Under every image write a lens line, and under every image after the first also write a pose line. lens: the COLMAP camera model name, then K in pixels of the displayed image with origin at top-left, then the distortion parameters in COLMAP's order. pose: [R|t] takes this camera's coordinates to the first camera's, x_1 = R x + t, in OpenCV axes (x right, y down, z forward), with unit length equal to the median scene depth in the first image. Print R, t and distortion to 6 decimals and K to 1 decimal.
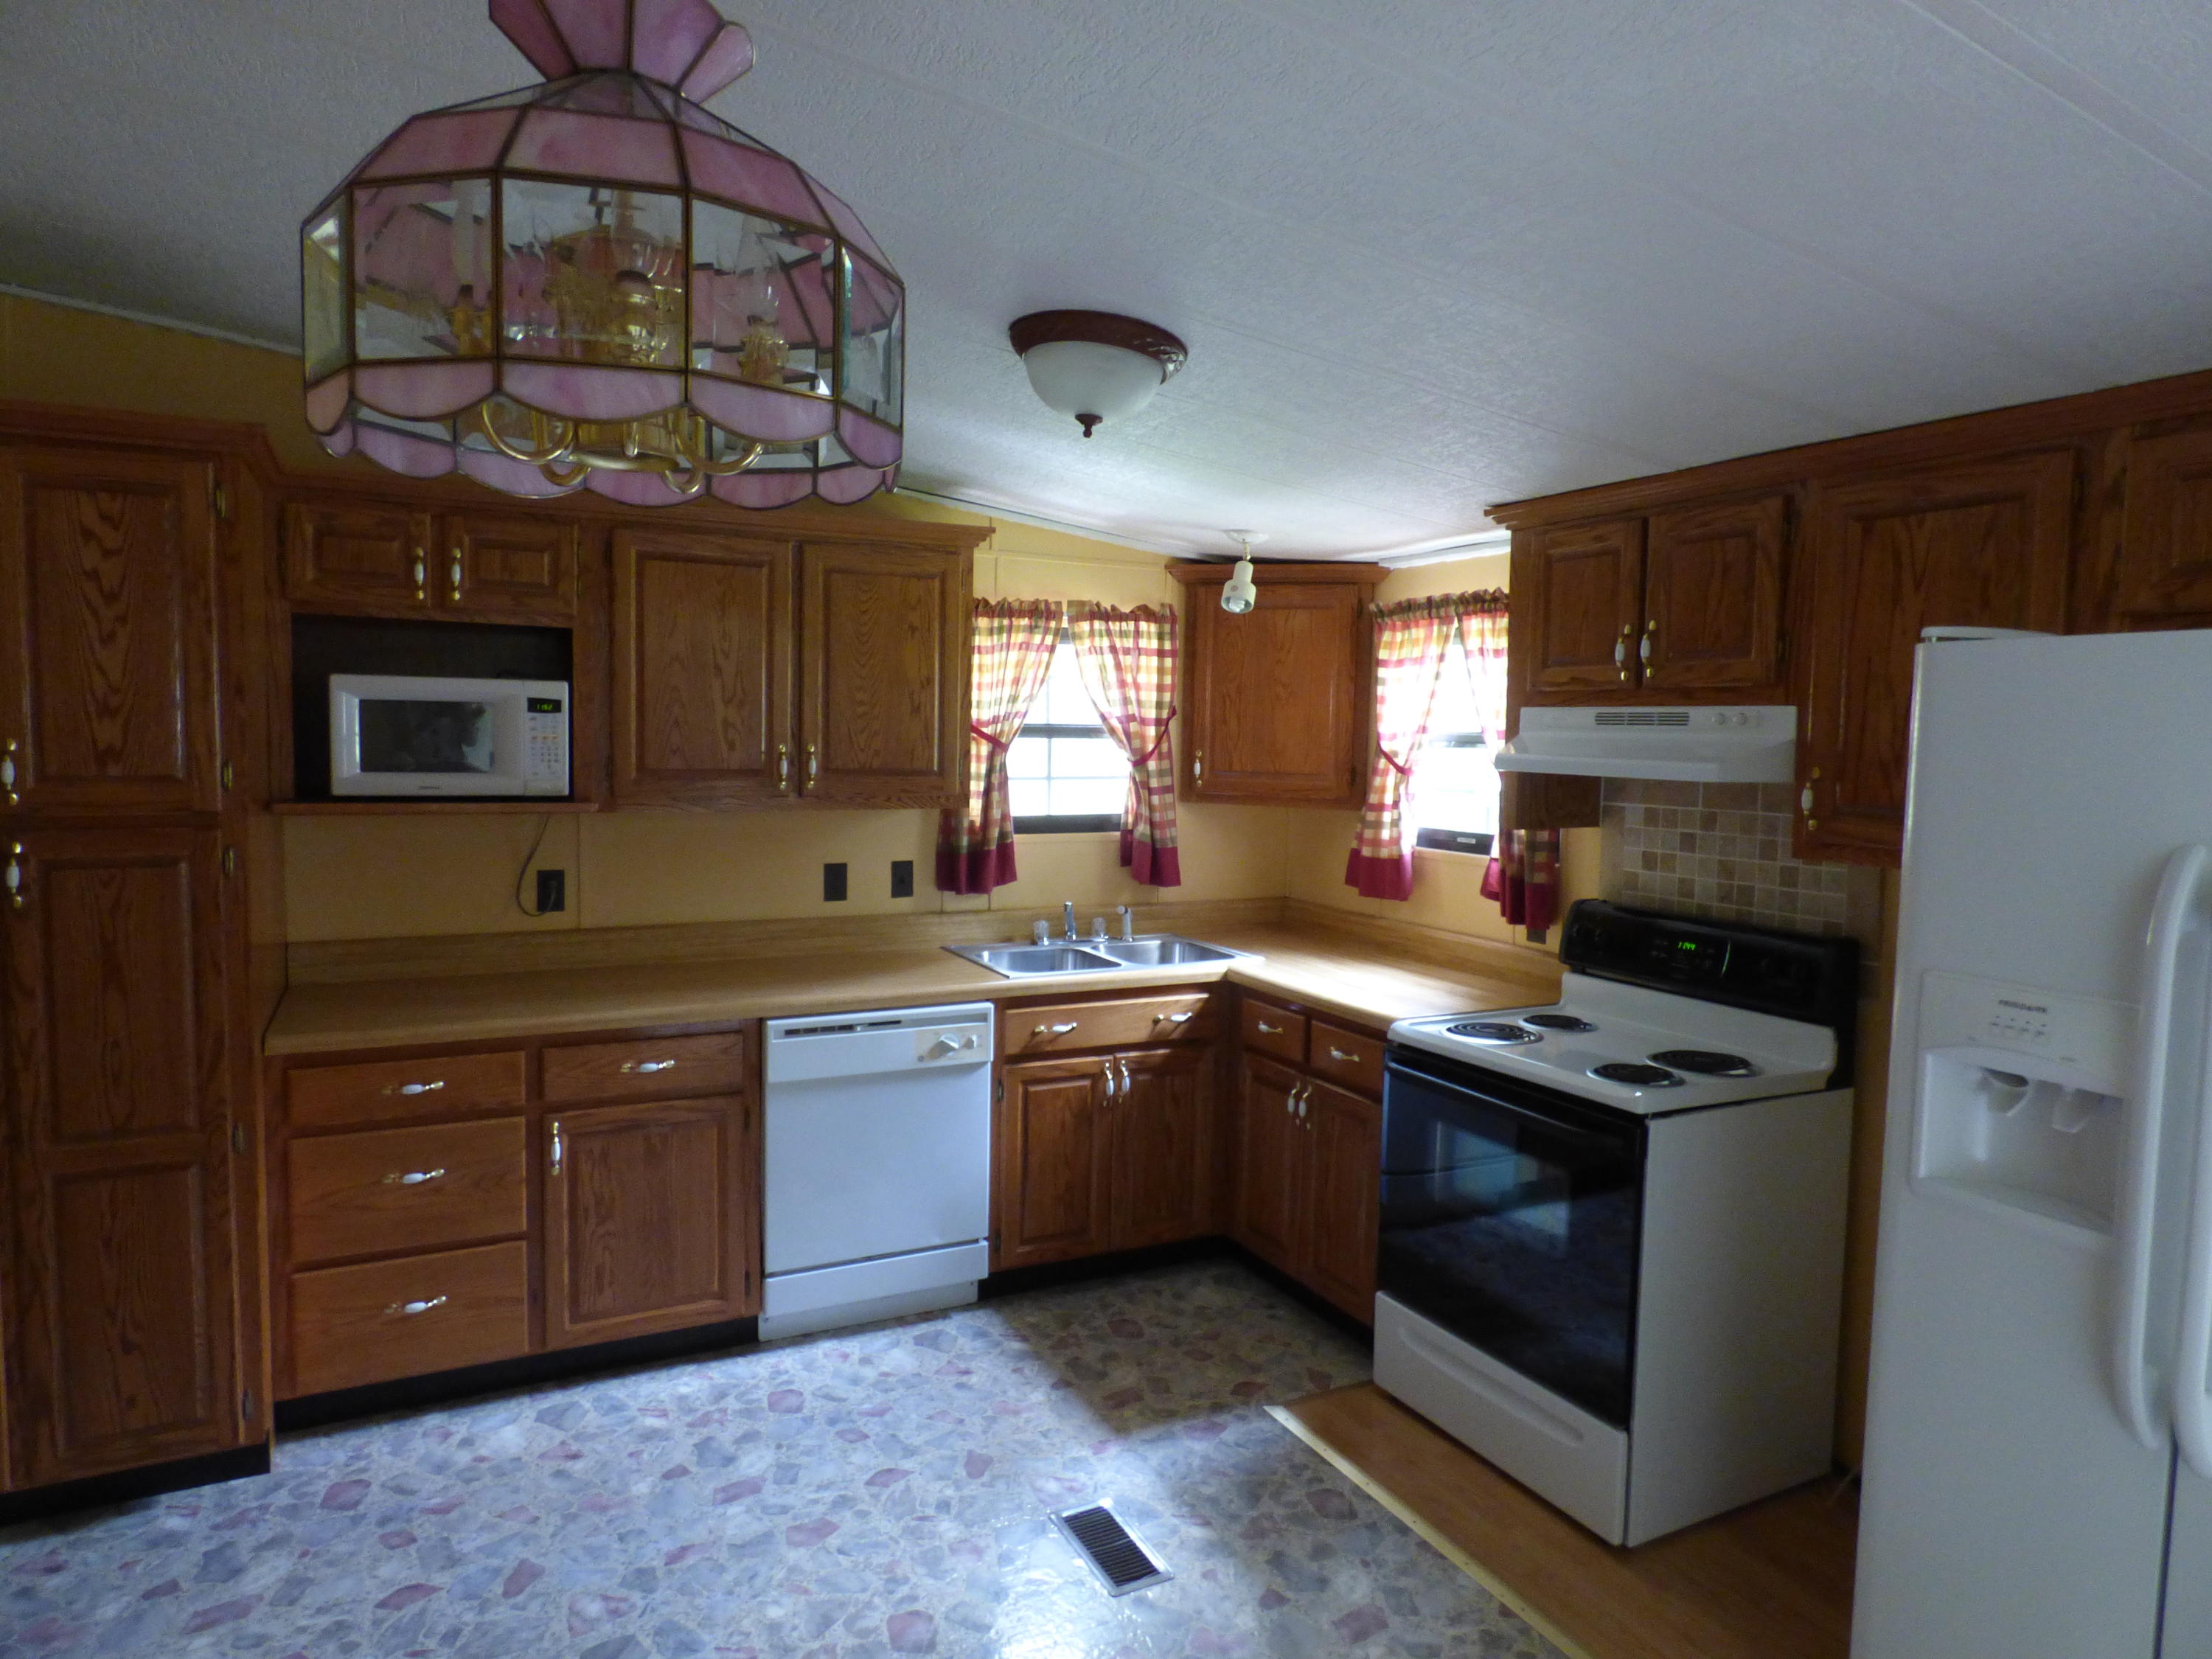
lens RADIAL K [[1337.3, 0, 1103.6], [0, 1337.3, 822.6], [0, 0, 1]] dist [-0.001187, -0.001308]
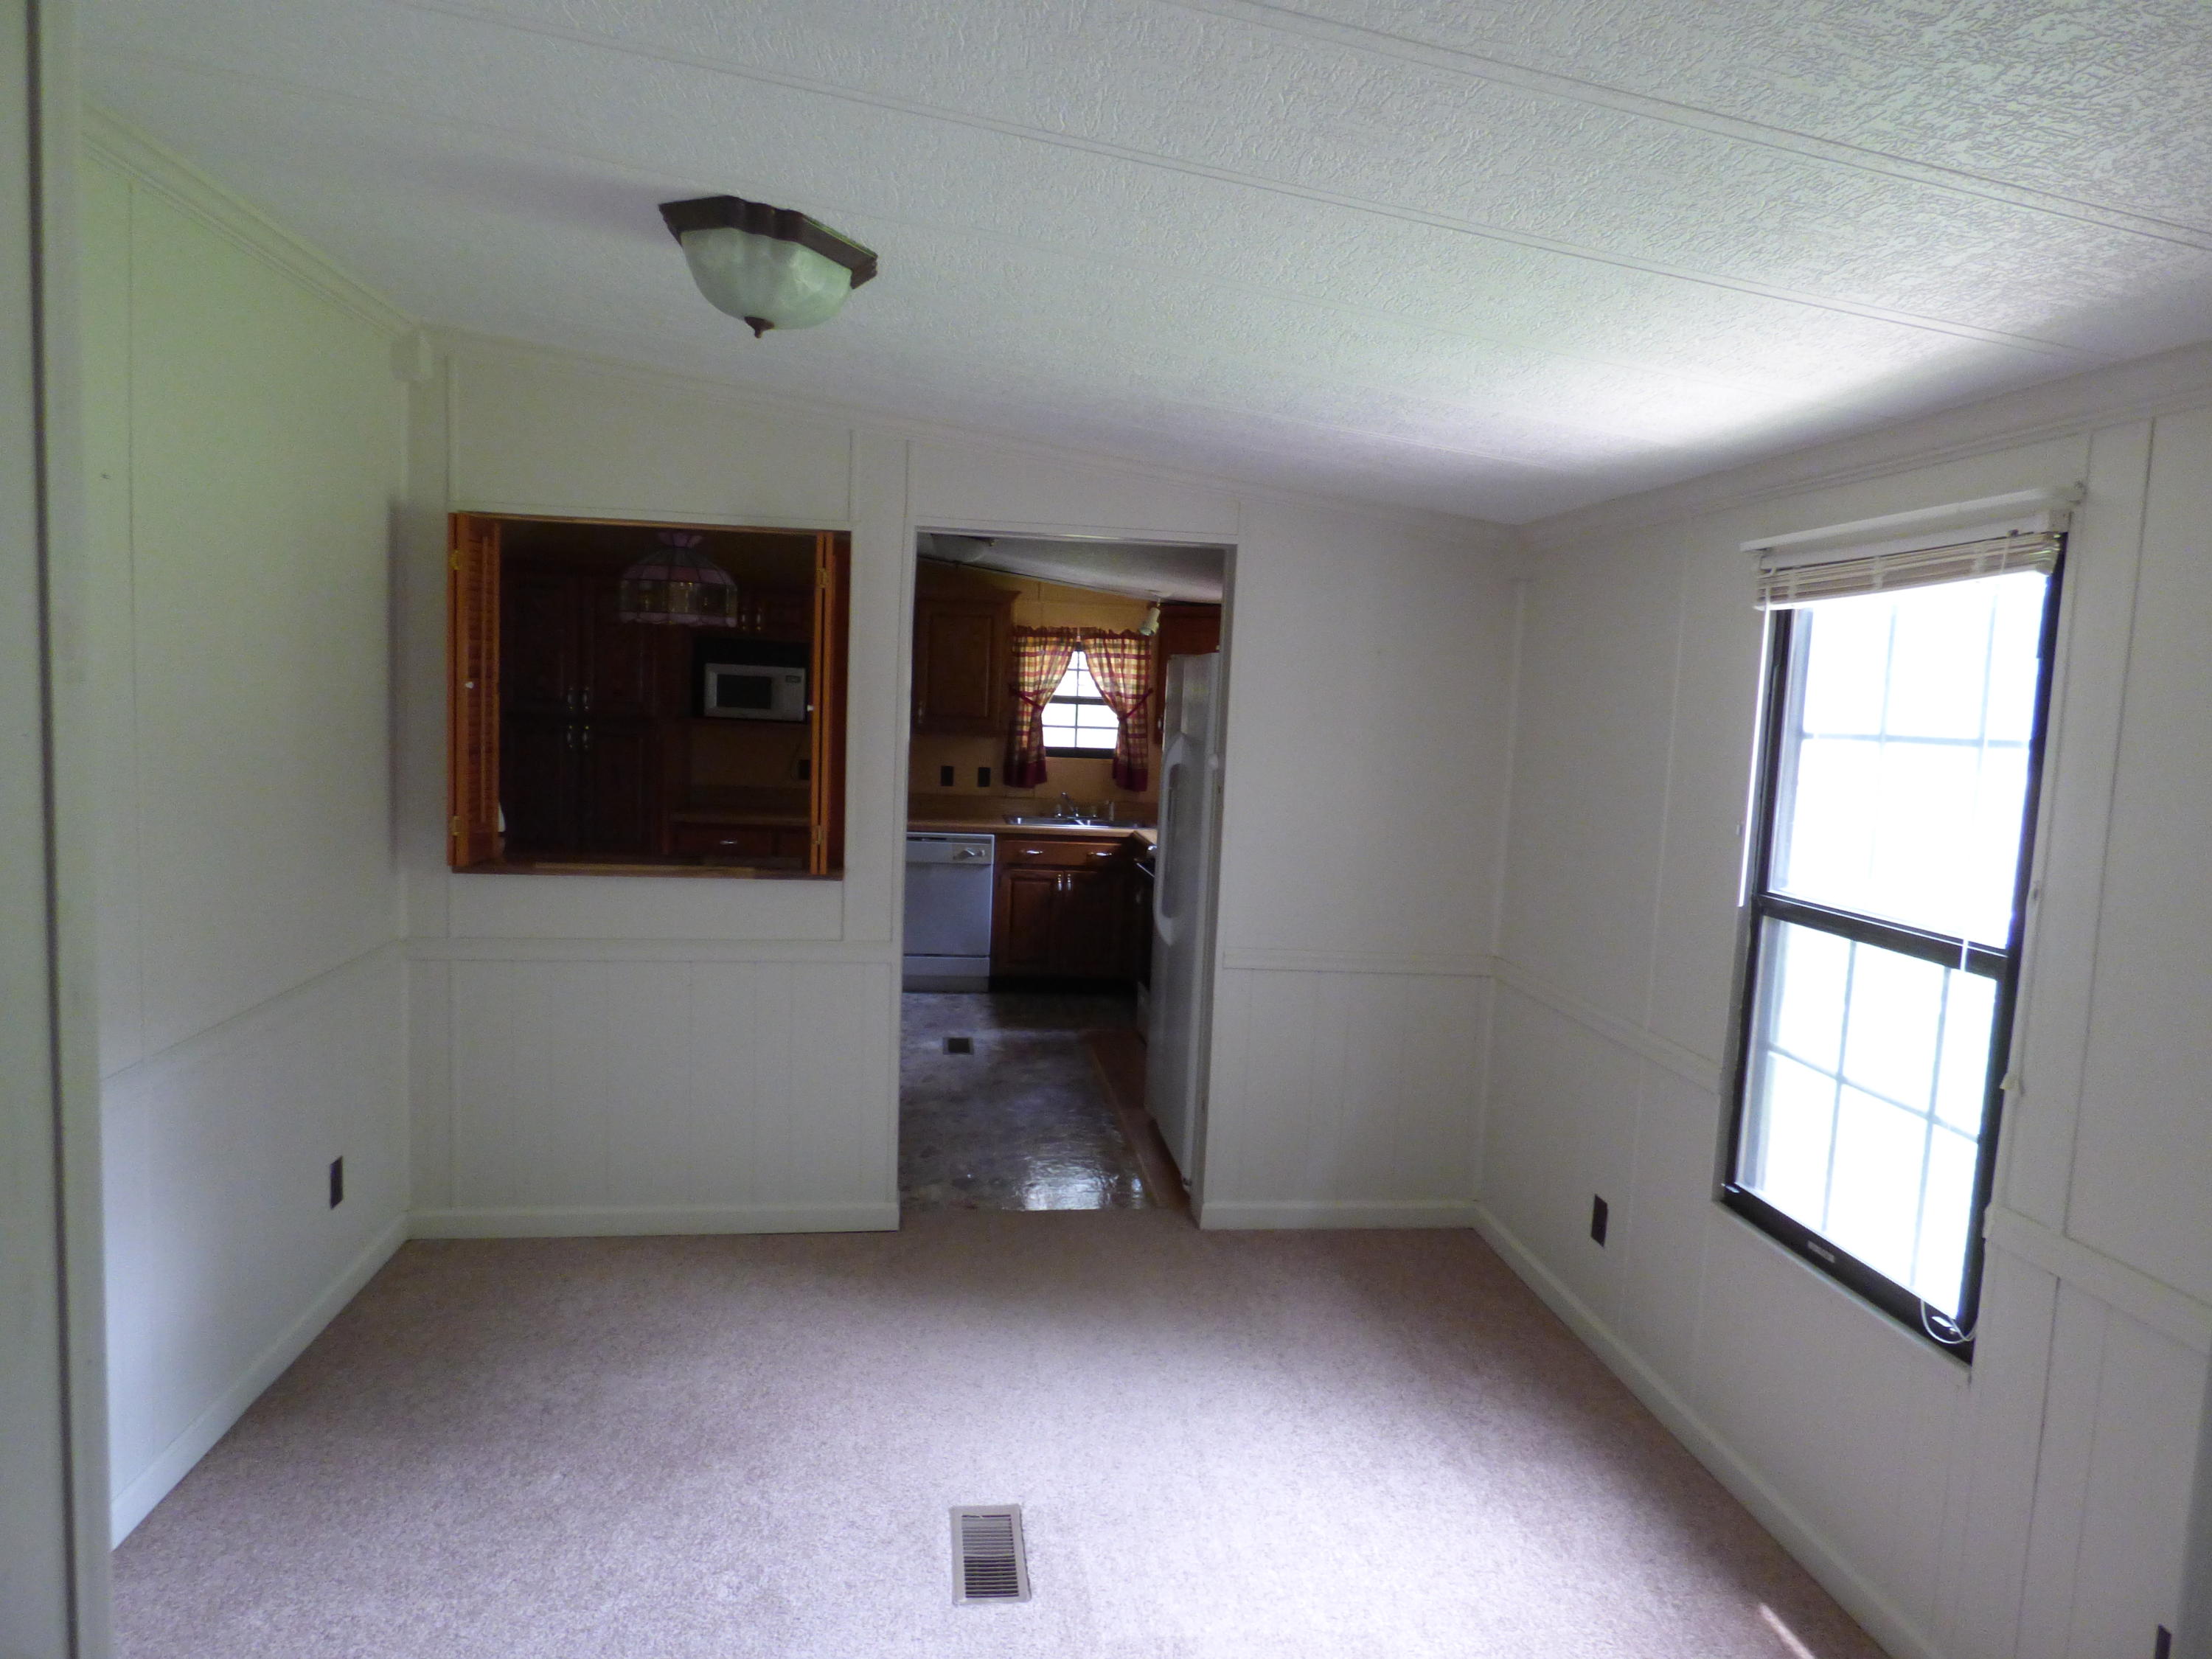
lens RADIAL K [[1337.3, 0, 1108.3], [0, 1337.3, 832.6], [0, 0, 1]] dist [-0.001187, -0.001308]
pose [[0.940435, 0.057535, -0.335069, 0.631511], [-0.052427, 0.998330, 0.024275, 0.064209], [0.335906, -0.005262, 0.941881, -0.686922]]
